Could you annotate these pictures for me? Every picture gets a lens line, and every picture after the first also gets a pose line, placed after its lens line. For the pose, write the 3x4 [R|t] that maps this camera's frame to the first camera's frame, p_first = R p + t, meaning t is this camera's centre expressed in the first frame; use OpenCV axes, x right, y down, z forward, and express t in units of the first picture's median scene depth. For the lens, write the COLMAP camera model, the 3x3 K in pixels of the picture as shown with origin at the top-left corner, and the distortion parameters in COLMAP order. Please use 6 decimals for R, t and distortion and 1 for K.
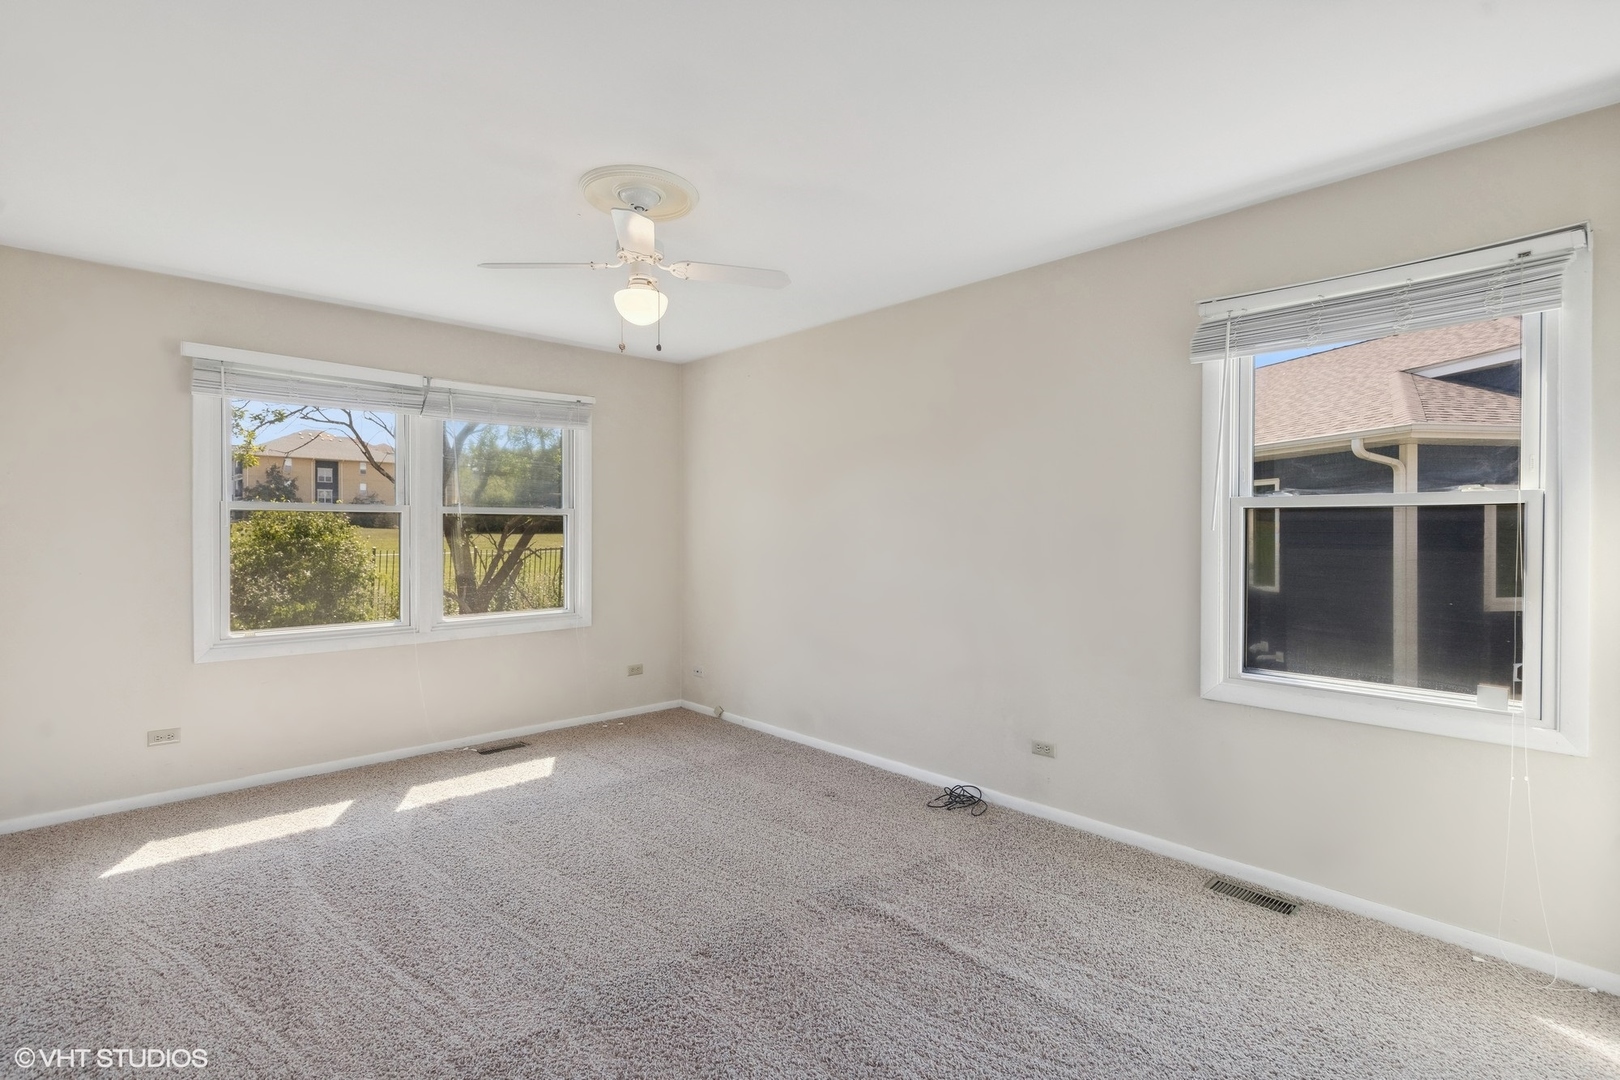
lens RADIAL K [[772.5, 0, 803.4], [0, 772.5, 536.4], [0, 0, 1]] dist [-0.002724, -0.000113]
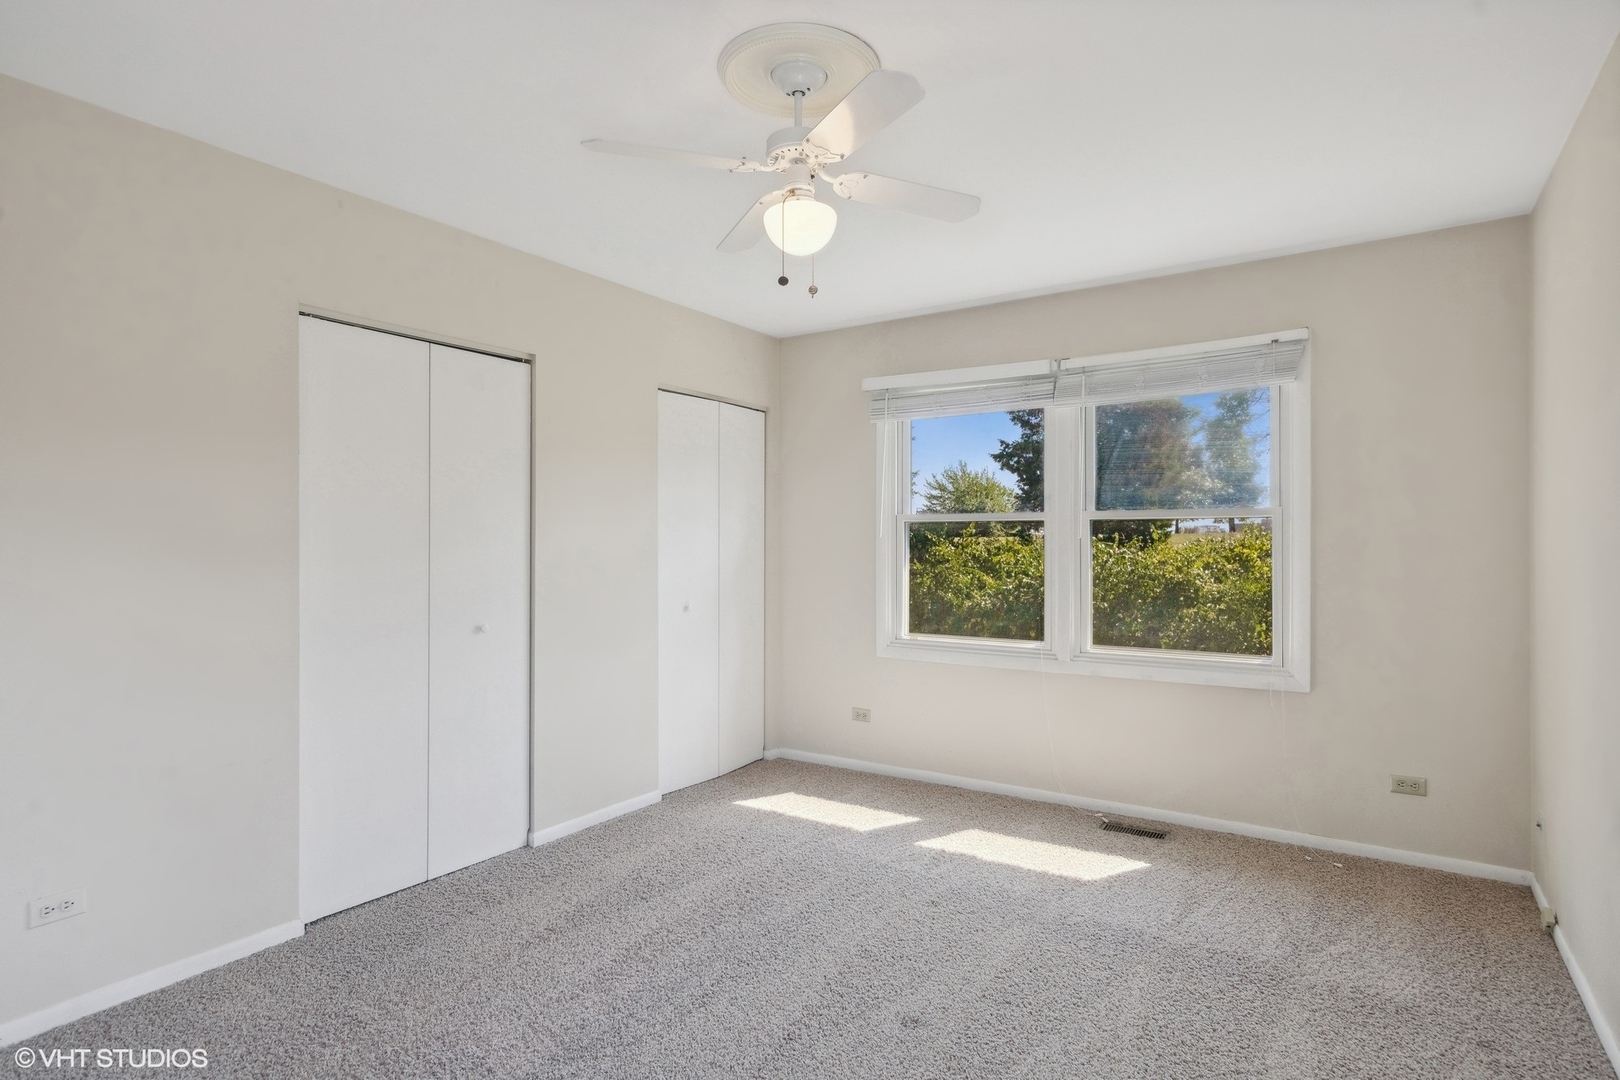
lens RADIAL K [[884.6, 0, 809.8], [0, 884.6, 537.1], [0, 0, 1]] dist [0.001721, 0.000614]
pose [[0.205419, 0.008124, -0.978640, 0.441080], [0.004165, 0.999949, 0.009175, -0.024282], [0.978665, -0.005961, 0.205375, 0.582692]]
